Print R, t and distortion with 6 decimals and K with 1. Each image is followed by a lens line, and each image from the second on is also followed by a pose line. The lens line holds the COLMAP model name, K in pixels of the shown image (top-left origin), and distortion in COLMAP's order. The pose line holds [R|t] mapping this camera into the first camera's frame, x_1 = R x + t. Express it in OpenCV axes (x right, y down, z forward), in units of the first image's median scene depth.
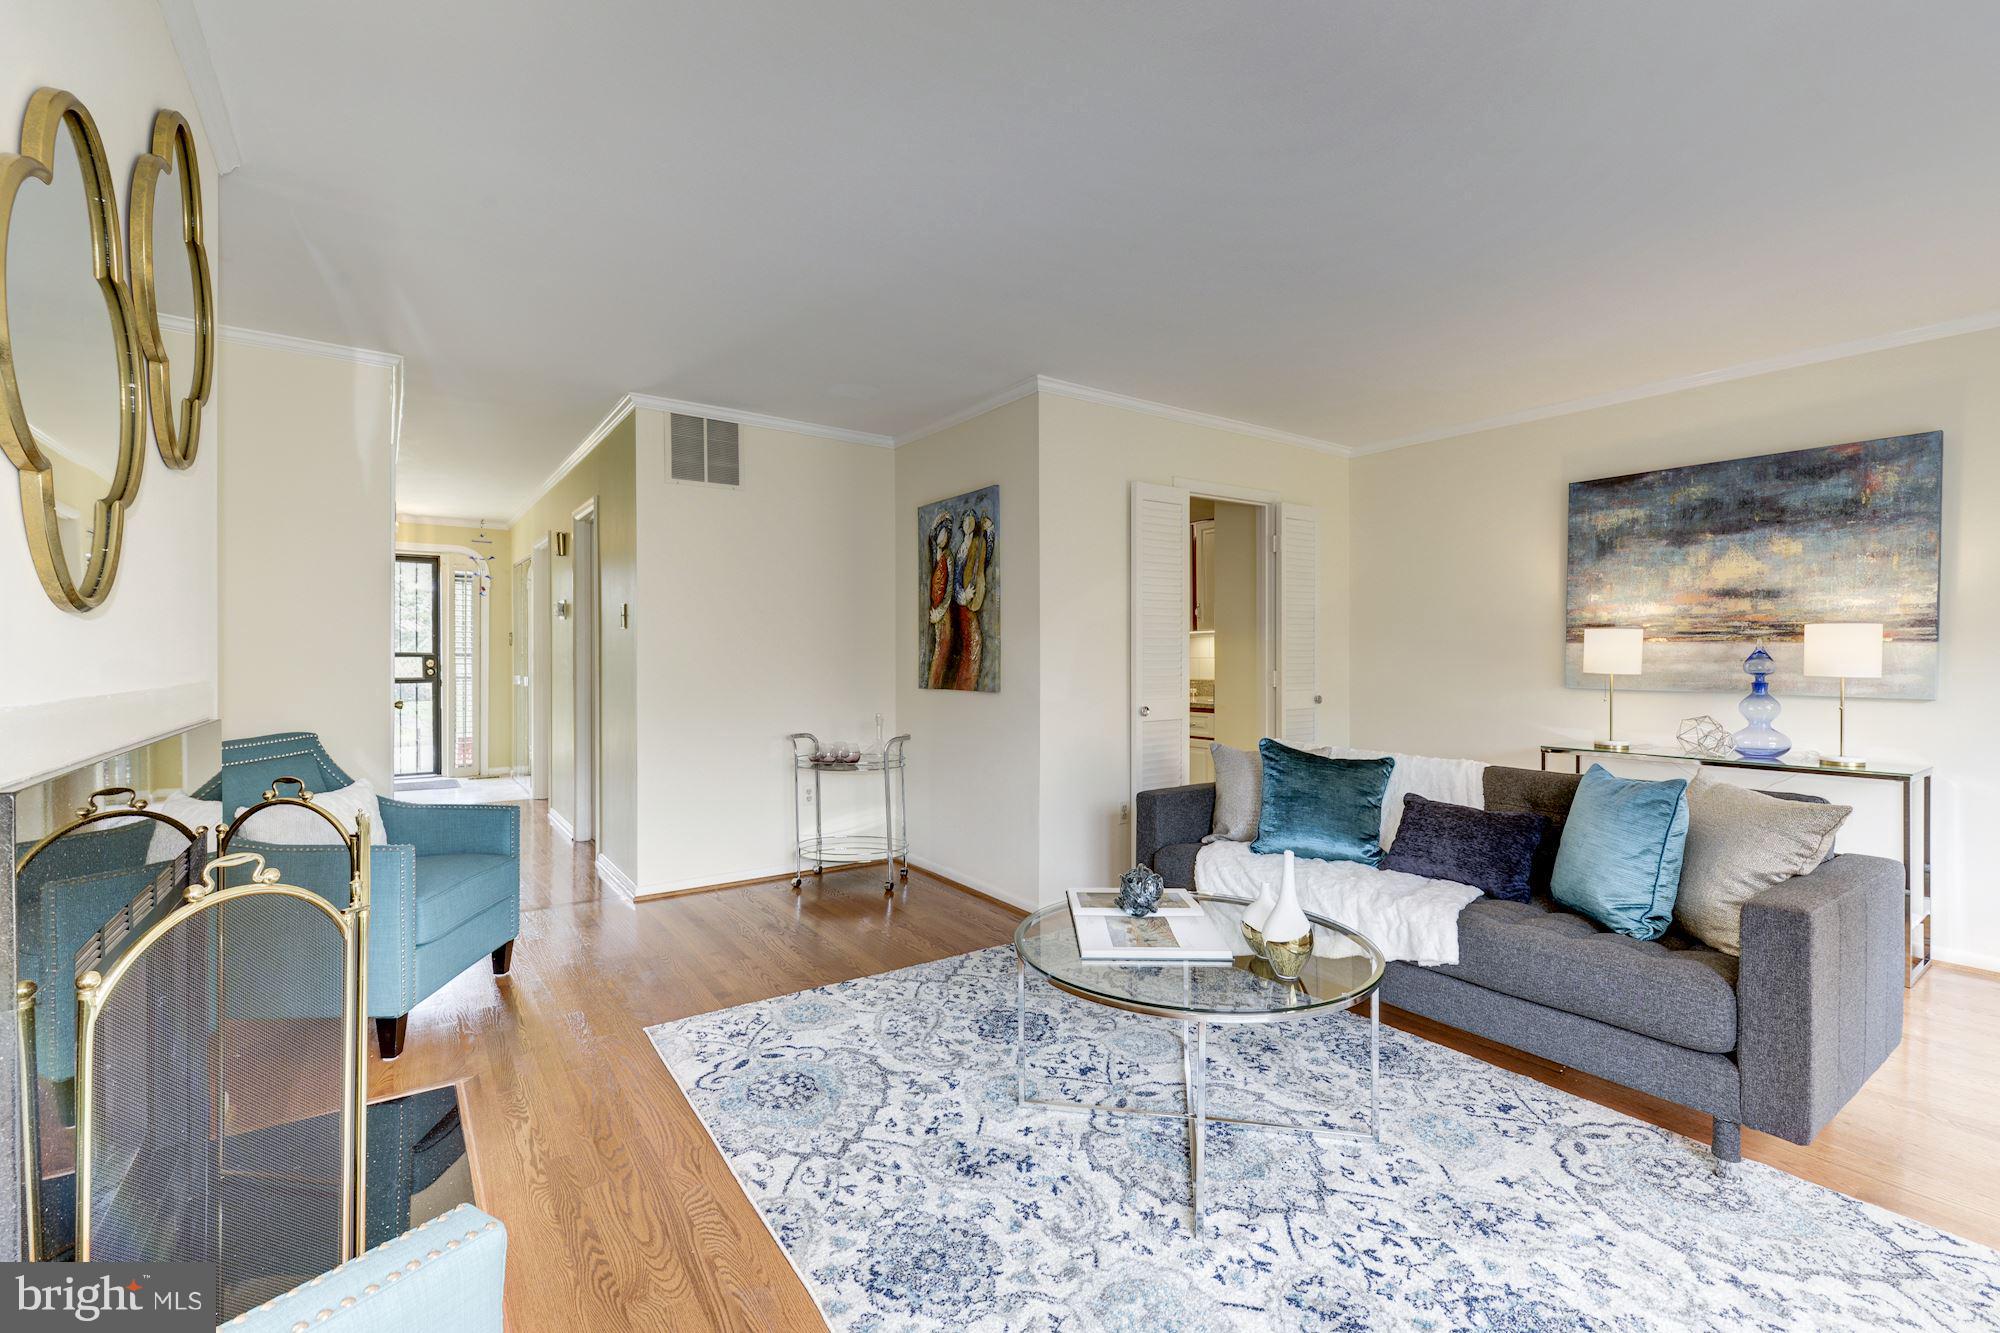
lens RADIAL K [[870.0, 0, 998.3], [0, 870.0, 662.4], [0, 0, 1]] dist [-0.003979, -0.000699]
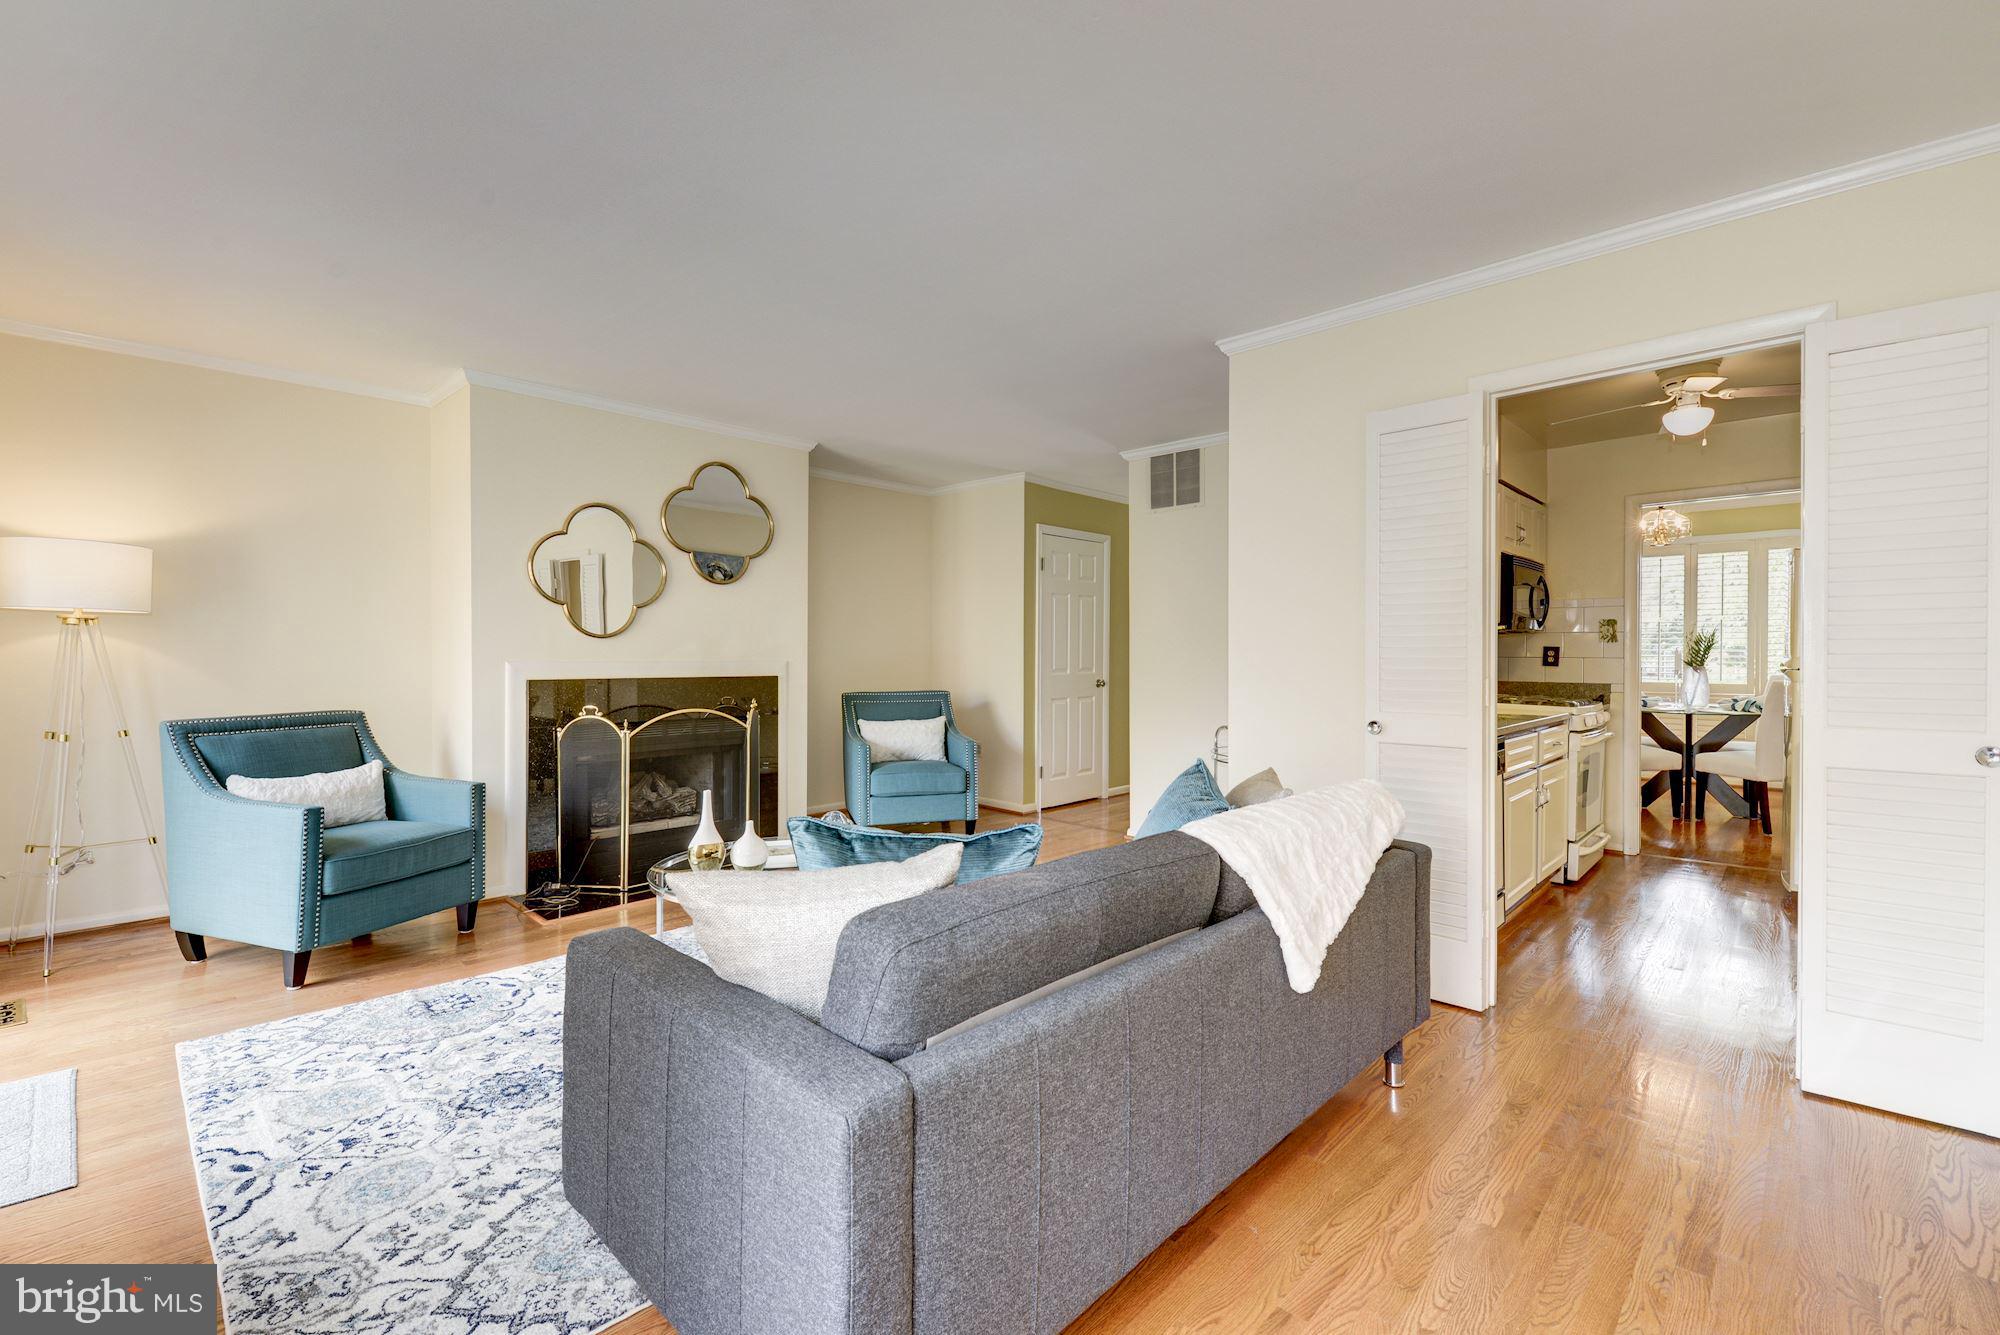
lens RADIAL K [[870.0, 0, 992.2], [0, 870.0, 661.5], [0, 0, 1]] dist [-0.003979, -0.000699]
pose [[0.202982, 0.001981, -0.979181, 0.809566], [-0.010203, 0.999948, -0.000092, 0.008637], [0.979129, 0.010009, 0.202991, 0.533376]]
